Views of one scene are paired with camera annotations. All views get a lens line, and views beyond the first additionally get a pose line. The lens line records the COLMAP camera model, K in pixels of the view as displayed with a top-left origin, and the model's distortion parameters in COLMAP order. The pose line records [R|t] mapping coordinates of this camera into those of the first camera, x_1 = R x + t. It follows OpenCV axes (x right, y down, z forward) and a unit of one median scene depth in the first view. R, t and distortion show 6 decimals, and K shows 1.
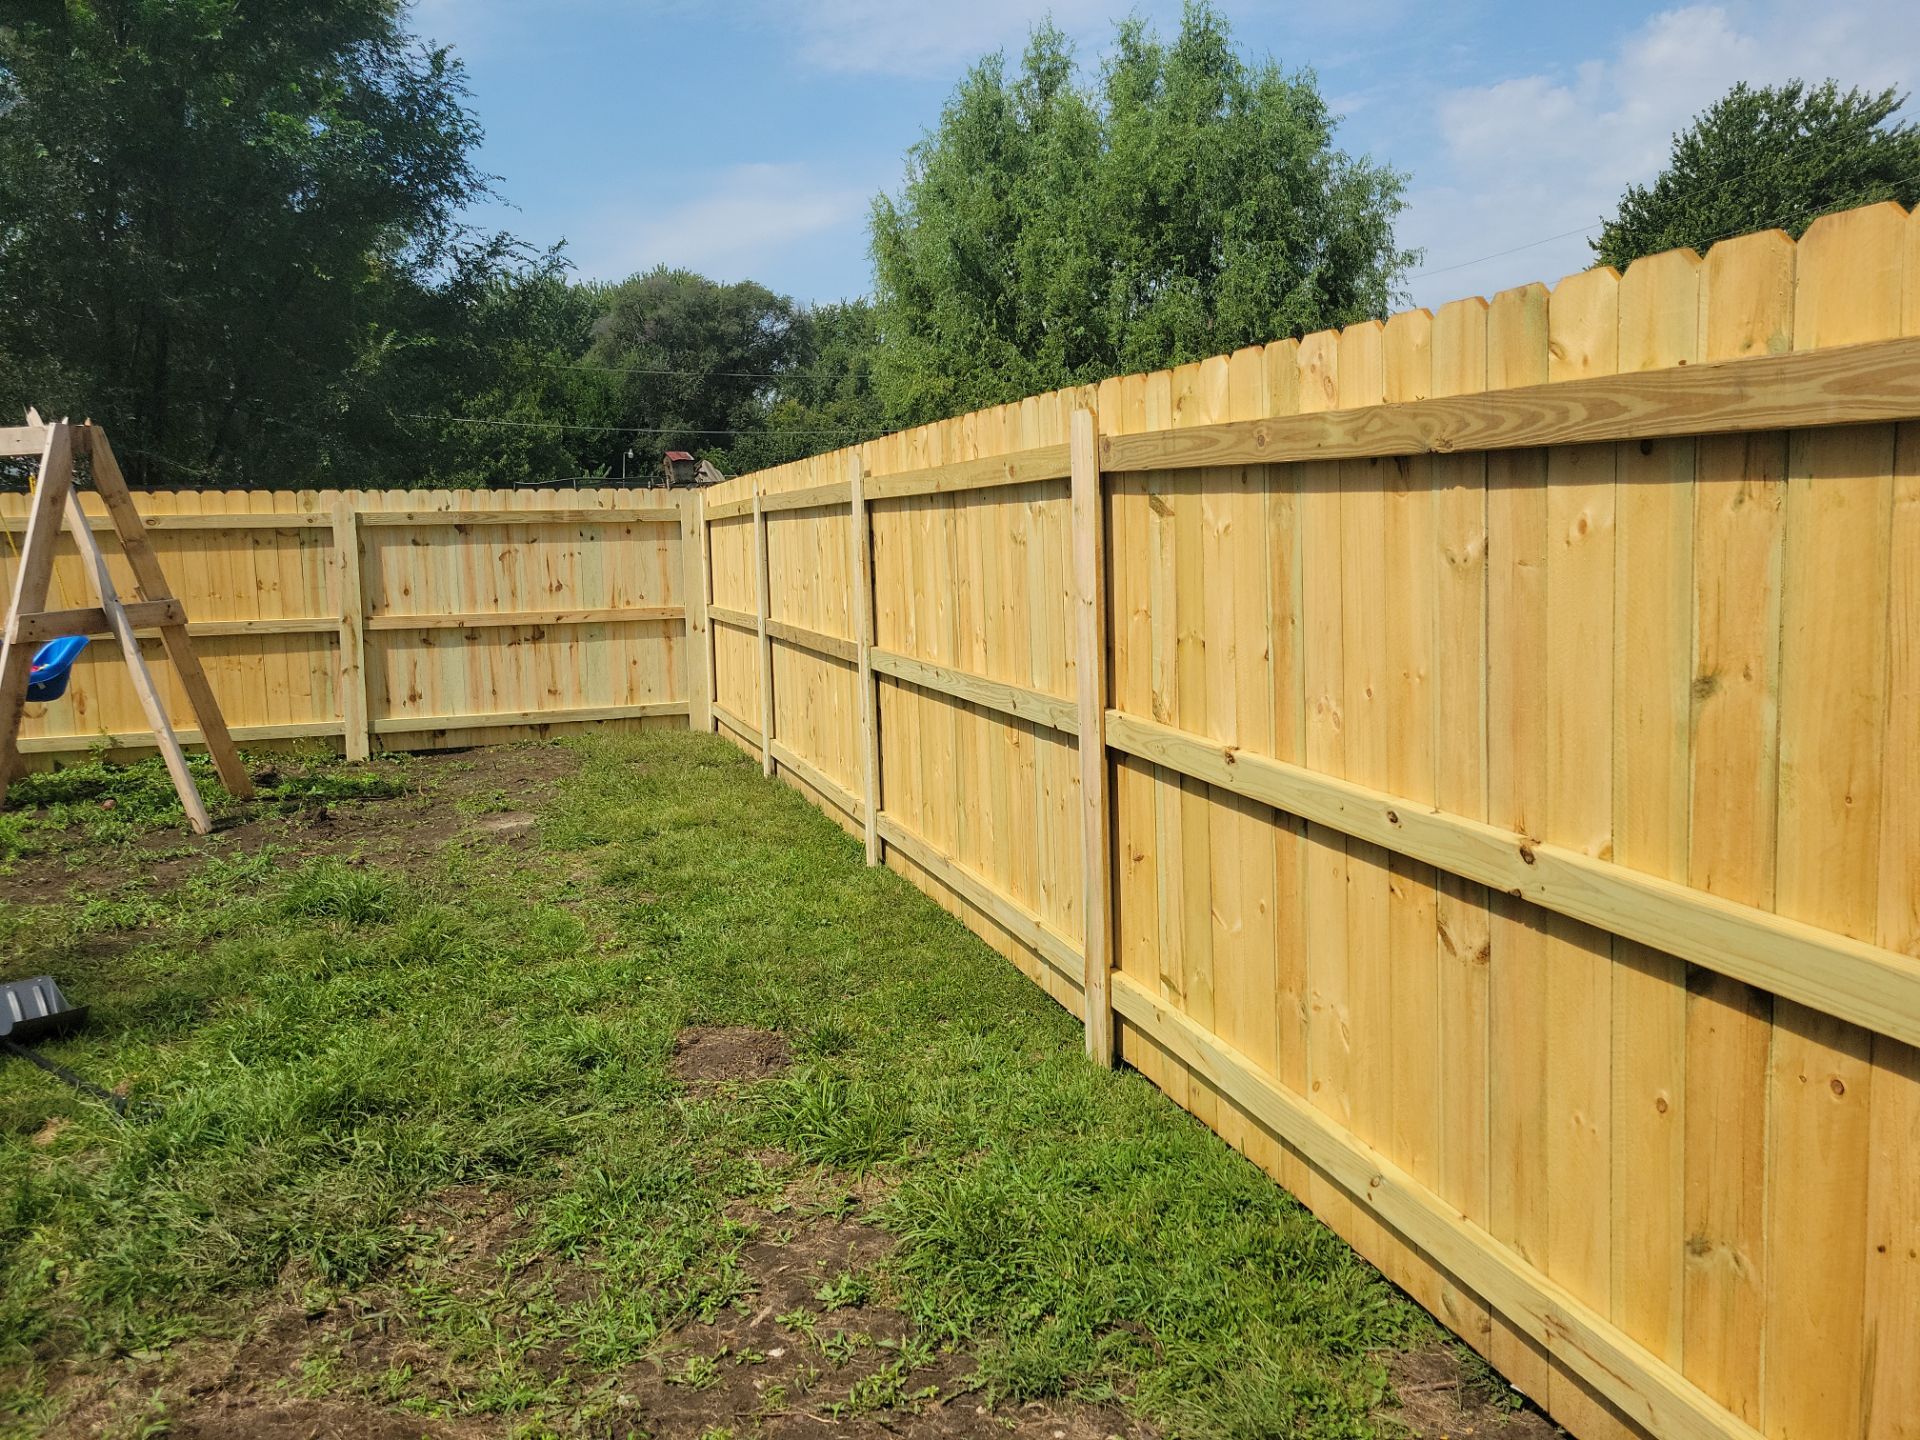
lens RADIAL K [[1464.0, 0, 965.7], [0, 1464.0, 675.3], [0, 0, 1]] dist [0.068851, -0.049836]
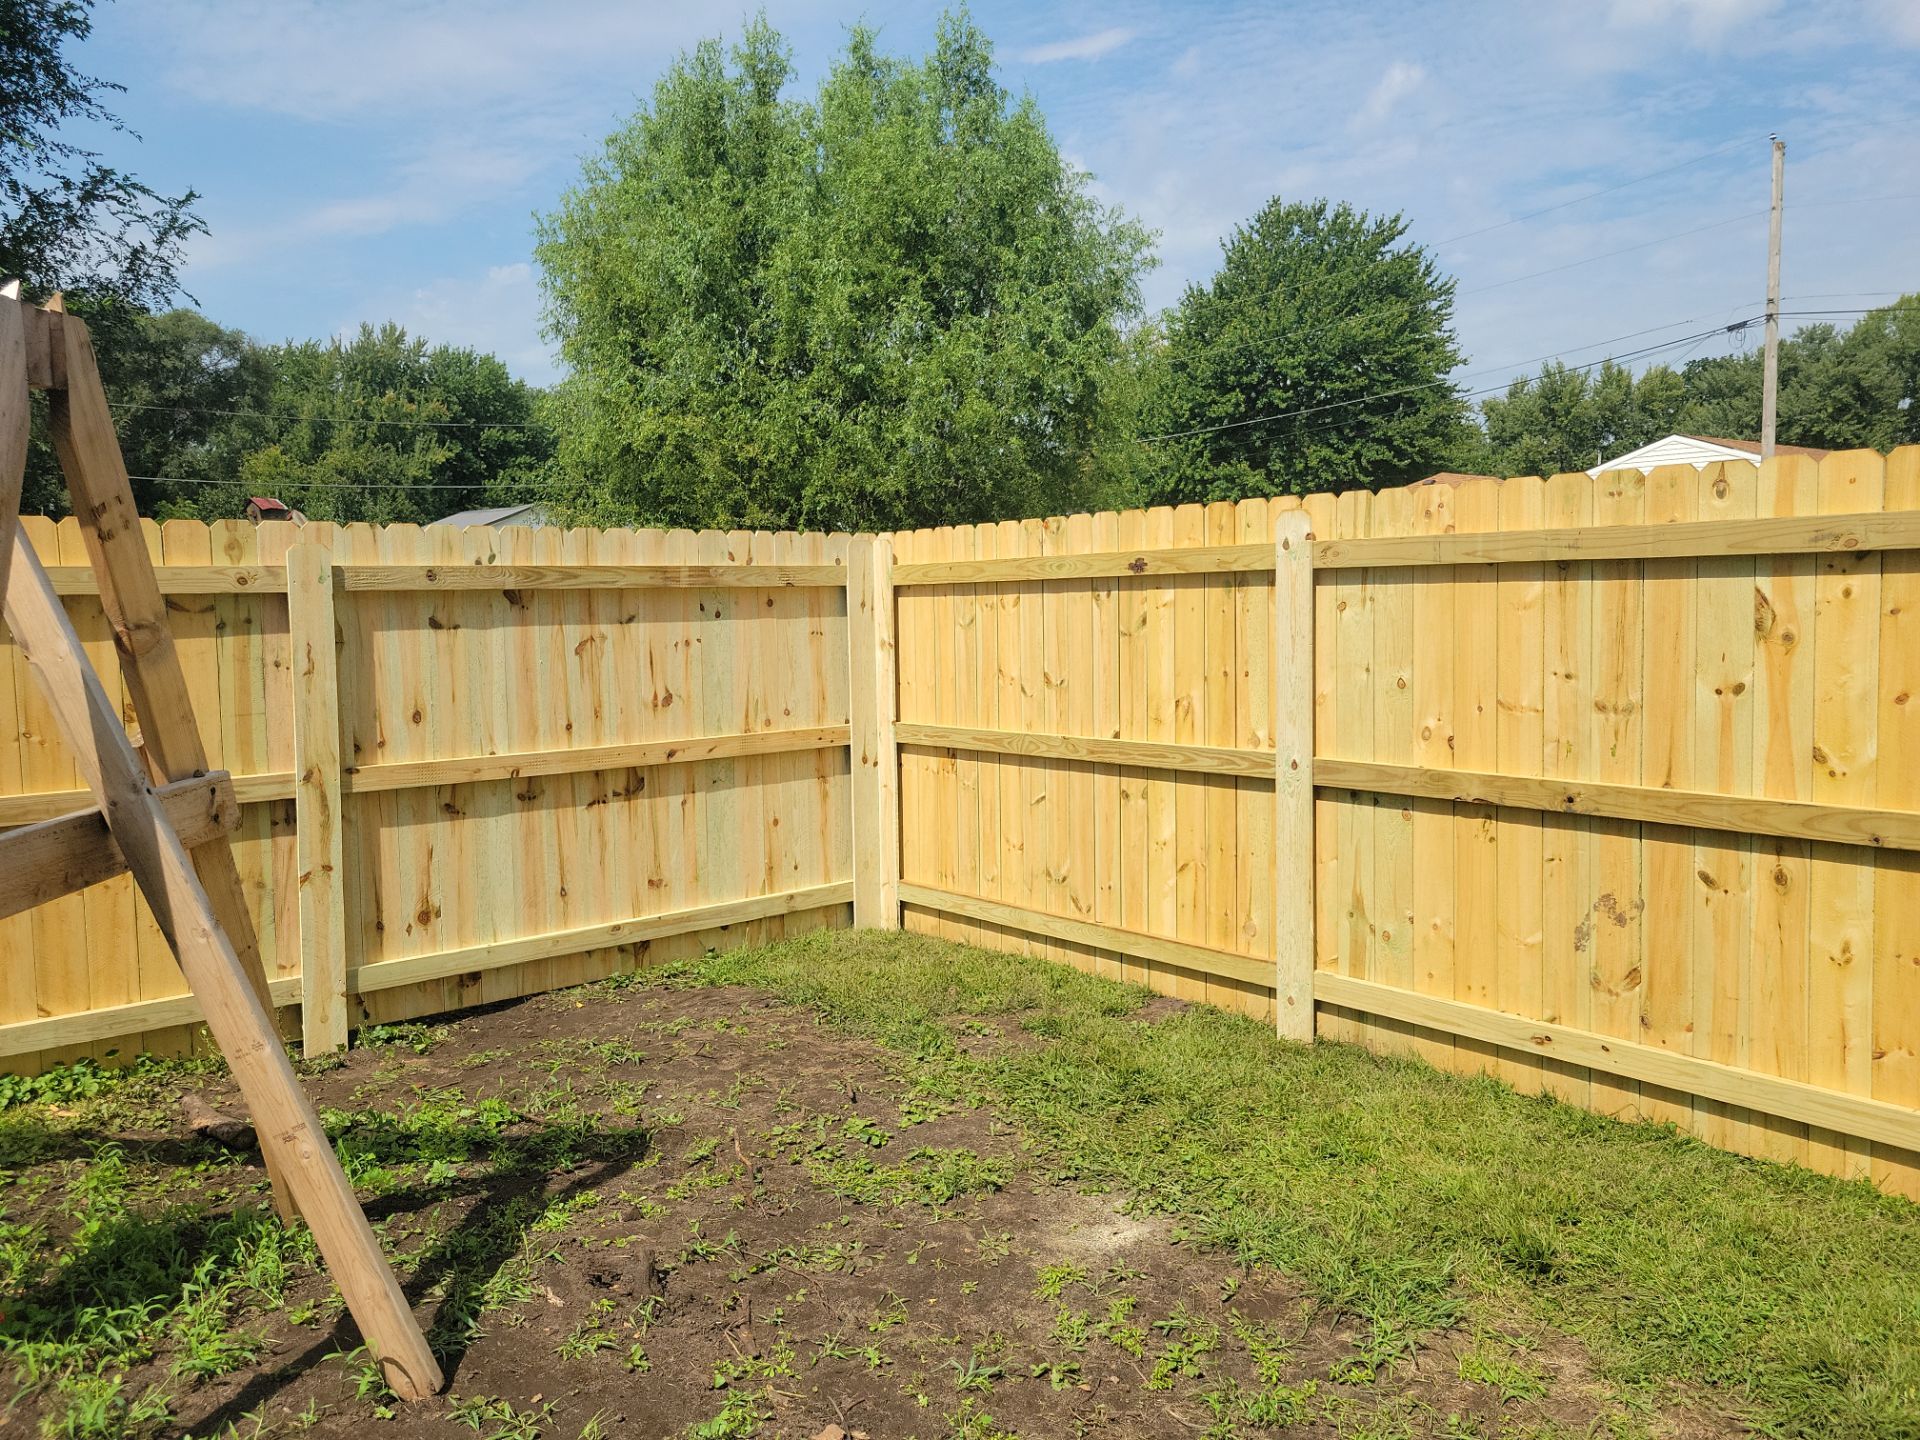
lens RADIAL K [[1464.0, 0, 965.7], [0, 1464.0, 675.3], [0, 0, 1]] dist [0.068851, -0.049836]
pose [[0.931748, -0.014668, 0.362810, -0.377222], [0.032615, 0.998526, -0.043392, -0.040902], [-0.361639, 0.052263, 0.930852, 0.426510]]
